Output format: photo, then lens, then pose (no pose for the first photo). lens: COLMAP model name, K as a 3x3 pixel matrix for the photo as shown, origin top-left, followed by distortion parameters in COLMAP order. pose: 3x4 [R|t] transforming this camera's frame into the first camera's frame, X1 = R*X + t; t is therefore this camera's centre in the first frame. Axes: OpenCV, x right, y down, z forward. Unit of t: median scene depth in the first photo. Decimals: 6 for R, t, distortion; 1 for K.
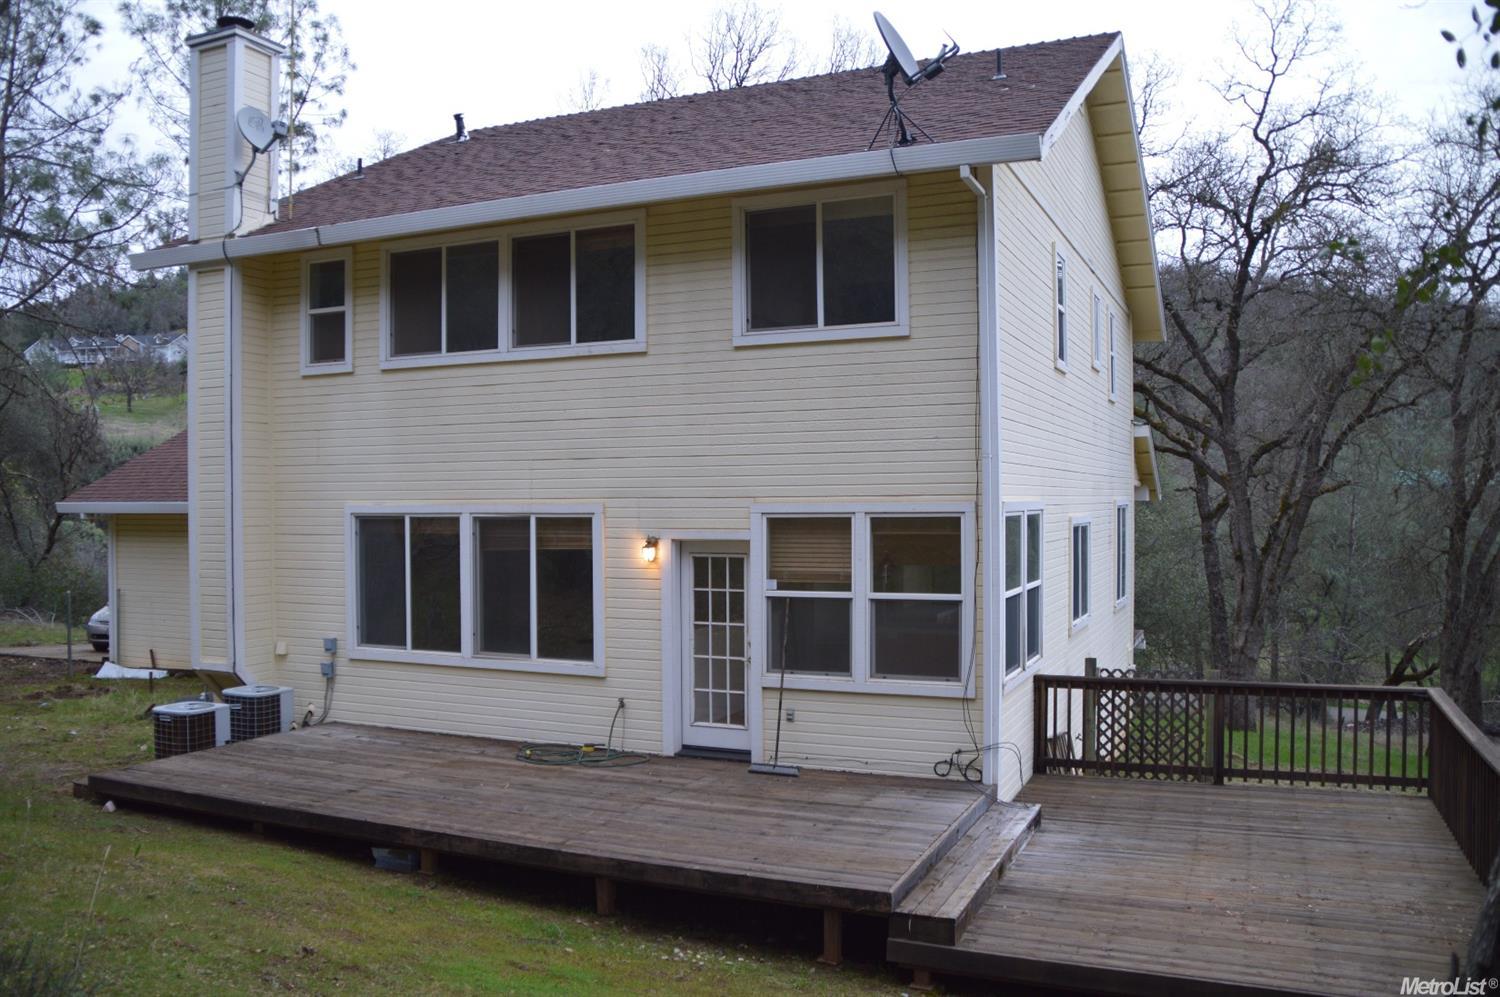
lens RADIAL K [[1203.4, 0, 727.9], [0, 1203.4, 518.9], [0, 0, 1]] dist [-0.169644, 0.121357]
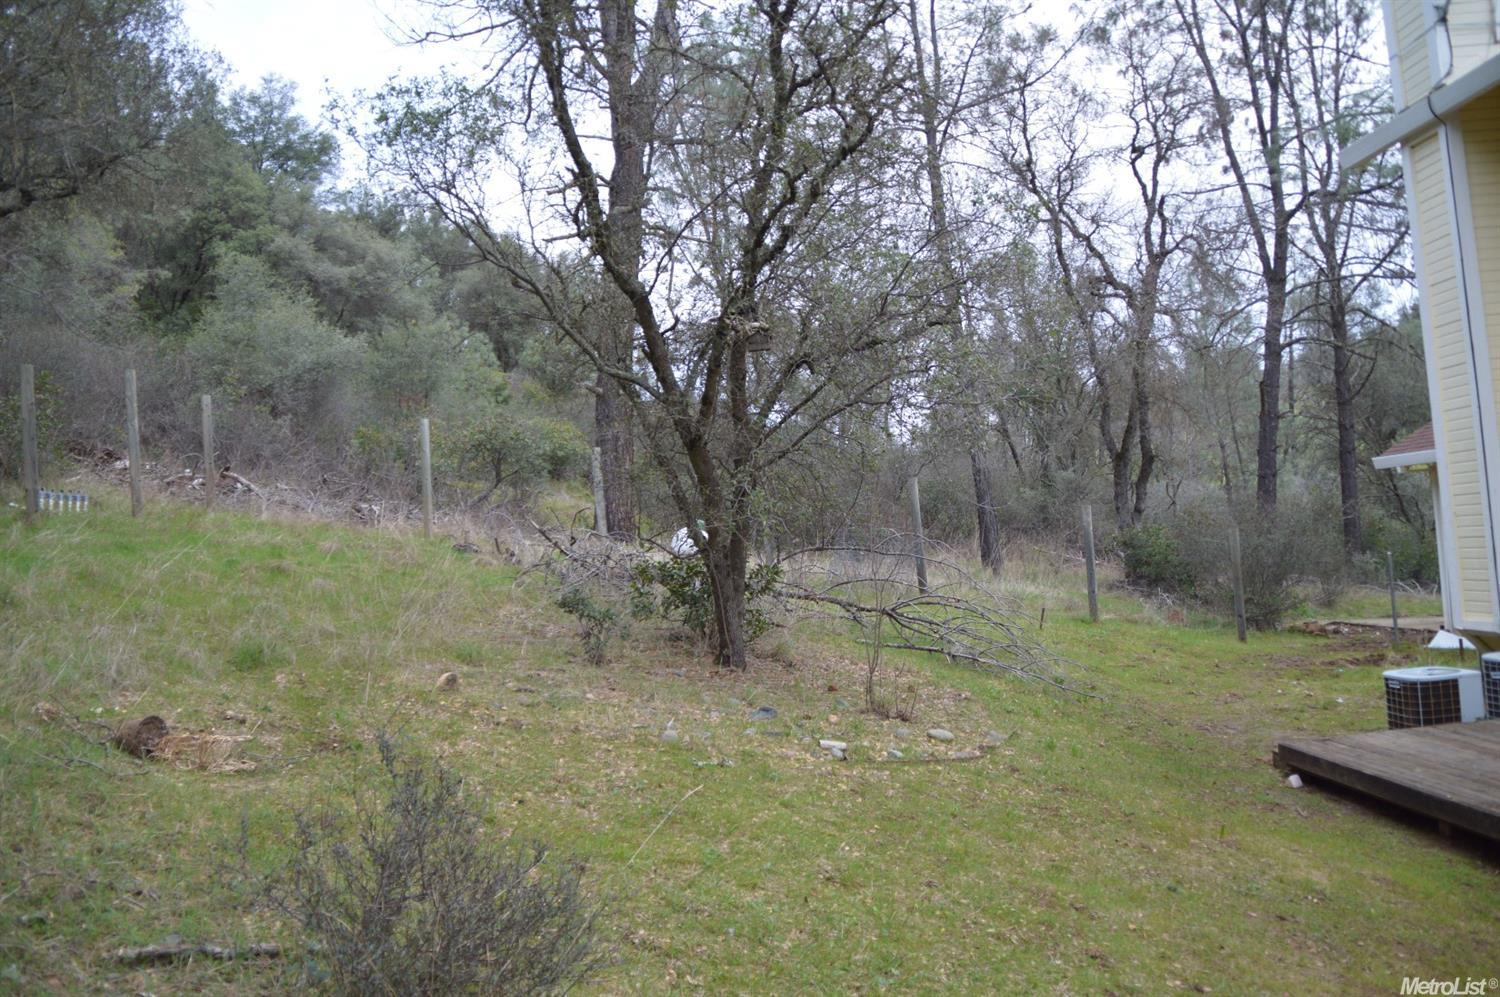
lens RADIAL K [[1203.4, 0, 727.9], [0, 1203.4, 518.9], [0, 0, 1]] dist [-0.169644, 0.121357]
pose [[0.427338, -0.057285, -0.902275, 0.056087], [0.071148, 0.997026, -0.029603, 0.044111], [0.901288, -0.051544, 0.430143, 0.222820]]
